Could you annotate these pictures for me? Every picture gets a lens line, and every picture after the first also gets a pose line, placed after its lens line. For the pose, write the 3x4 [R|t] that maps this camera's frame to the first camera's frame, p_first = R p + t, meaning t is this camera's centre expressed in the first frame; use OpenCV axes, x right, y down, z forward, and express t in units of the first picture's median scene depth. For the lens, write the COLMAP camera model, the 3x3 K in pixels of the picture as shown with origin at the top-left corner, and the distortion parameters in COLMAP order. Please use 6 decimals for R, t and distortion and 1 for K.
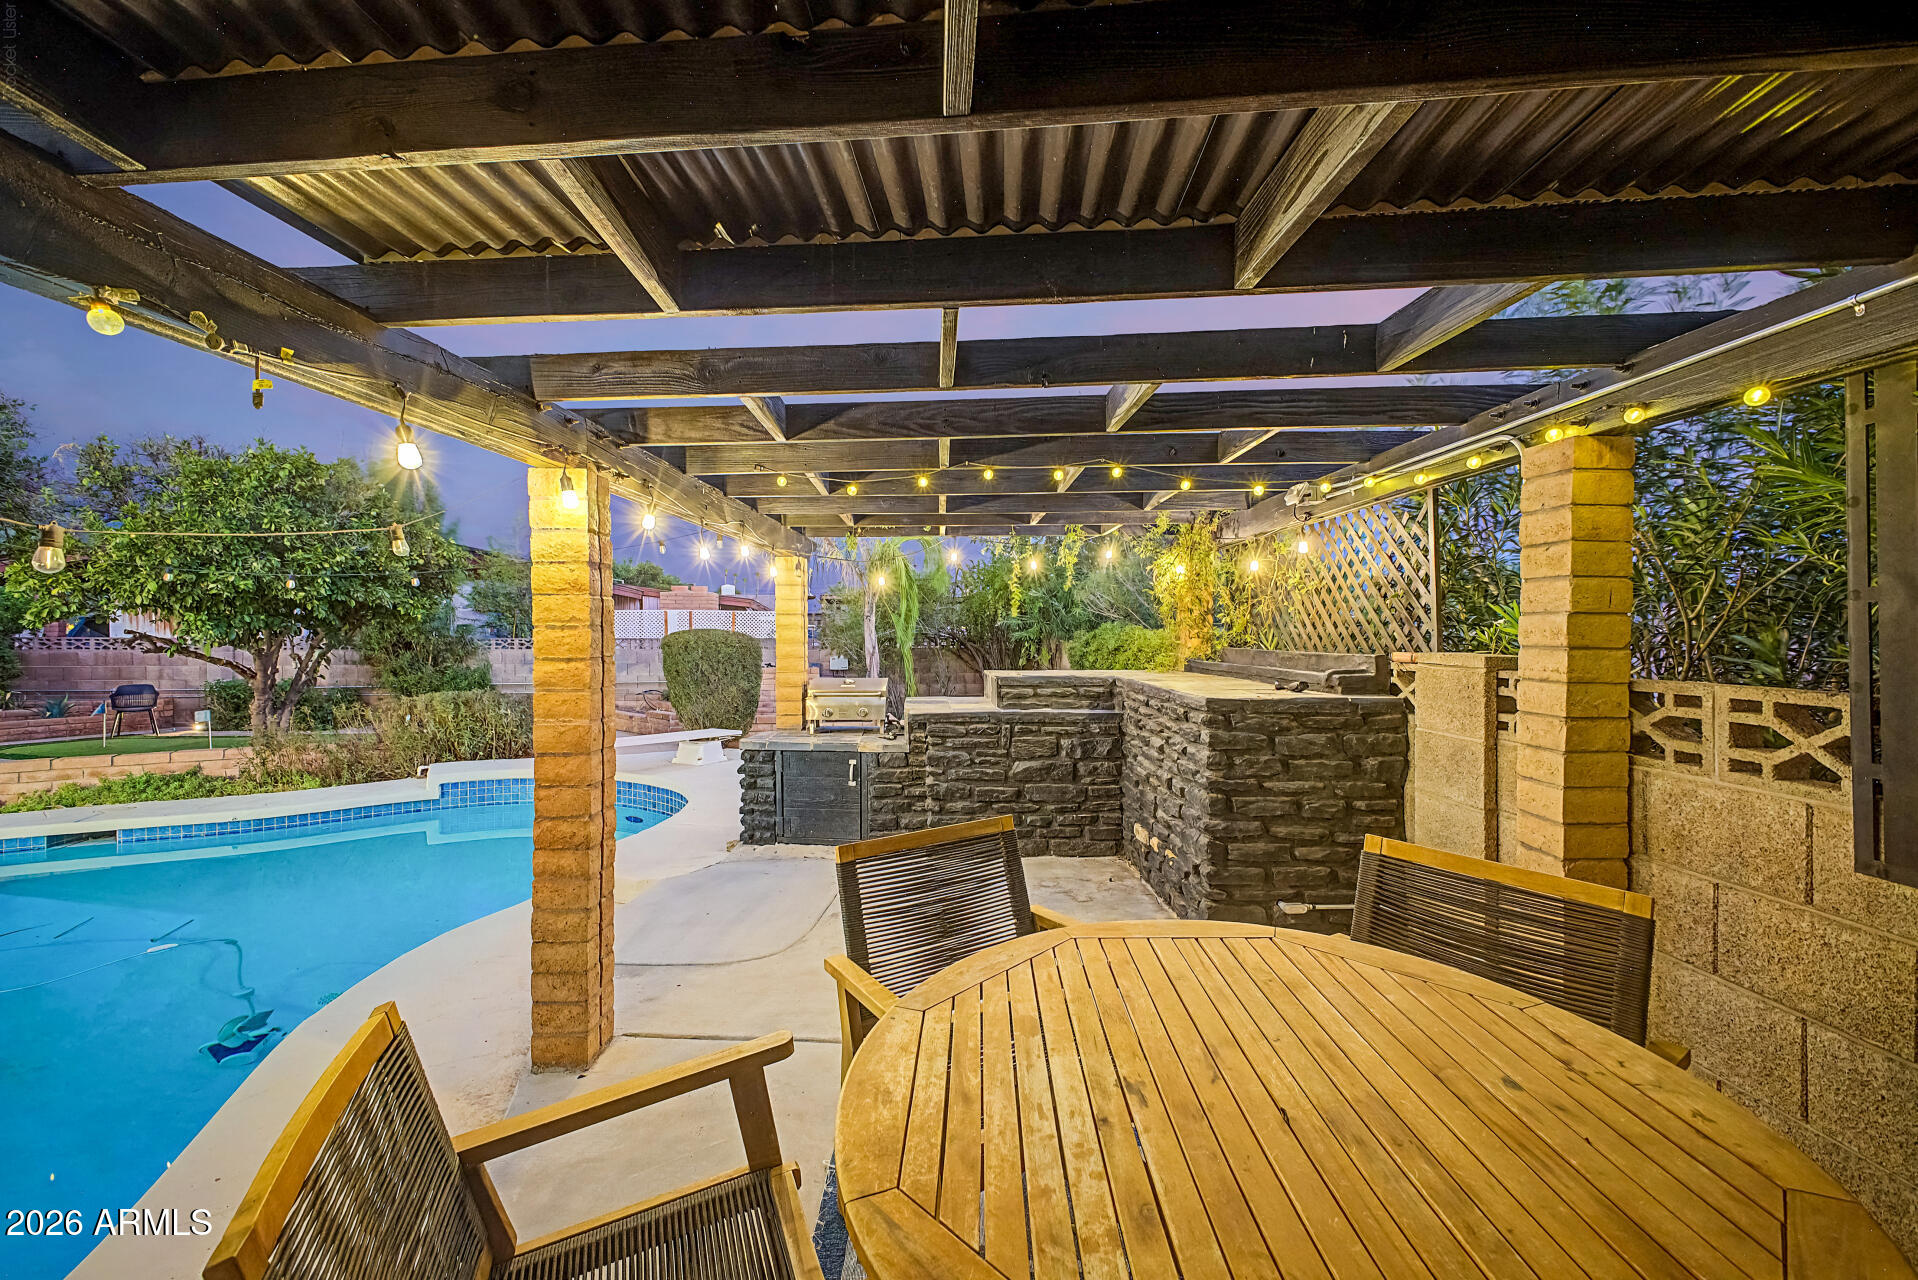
lens RADIAL K [[771.4, 0, 948.7], [0, 771.4, 628.3], [0, 0, 1]] dist [0.019417, 0.000085]
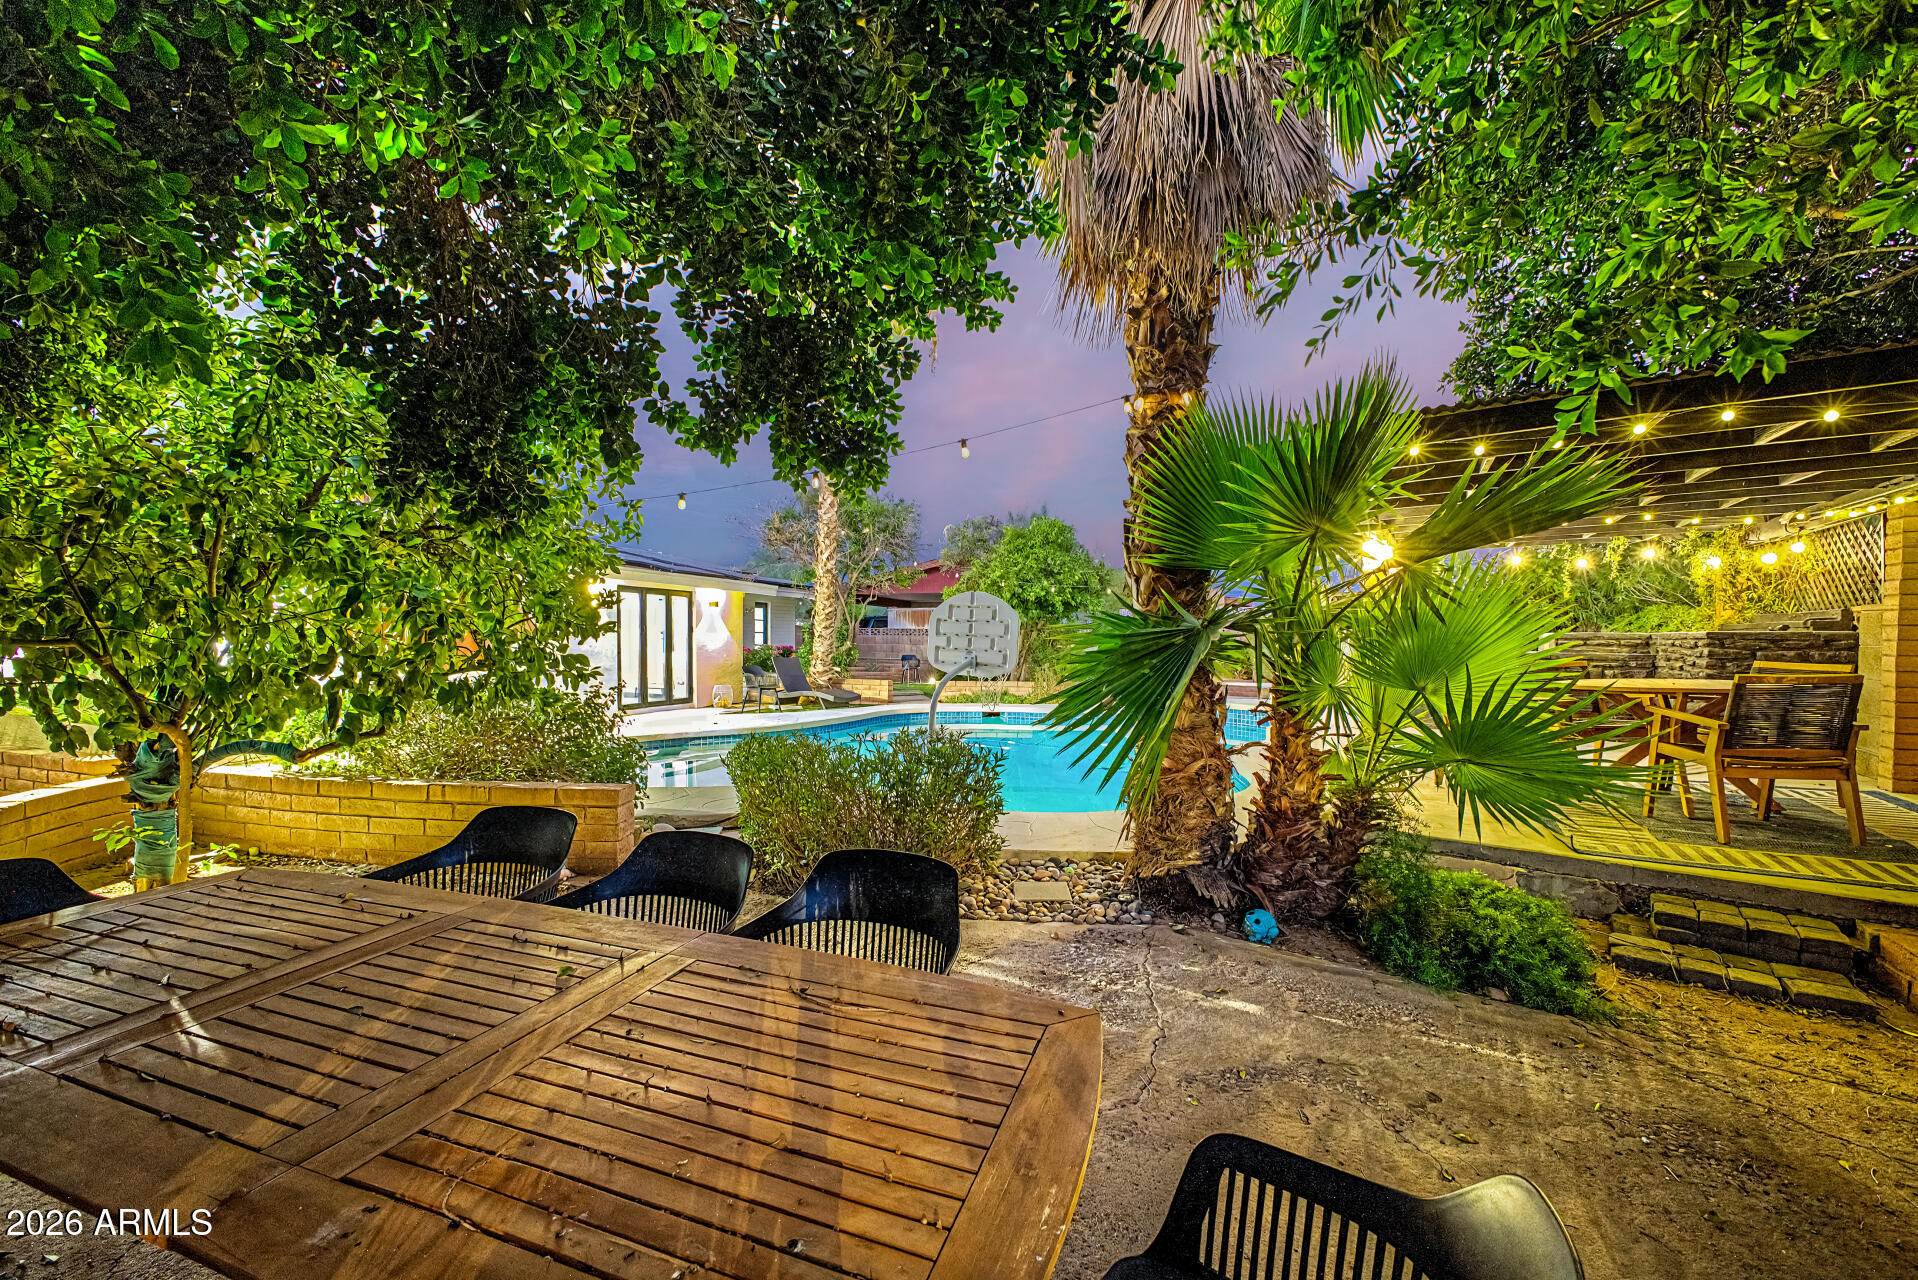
lens RADIAL K [[789.7, 0, 958.9], [0, 789.7, 656.3], [0, 0, 1]] dist [0.018162, -0.000069]
pose [[0.864859, 0.008895, -0.501937, -0.183850], [0.005334, 0.999624, 0.026904, 0.057787], [0.501987, -0.025945, 0.864486, -1.114754]]
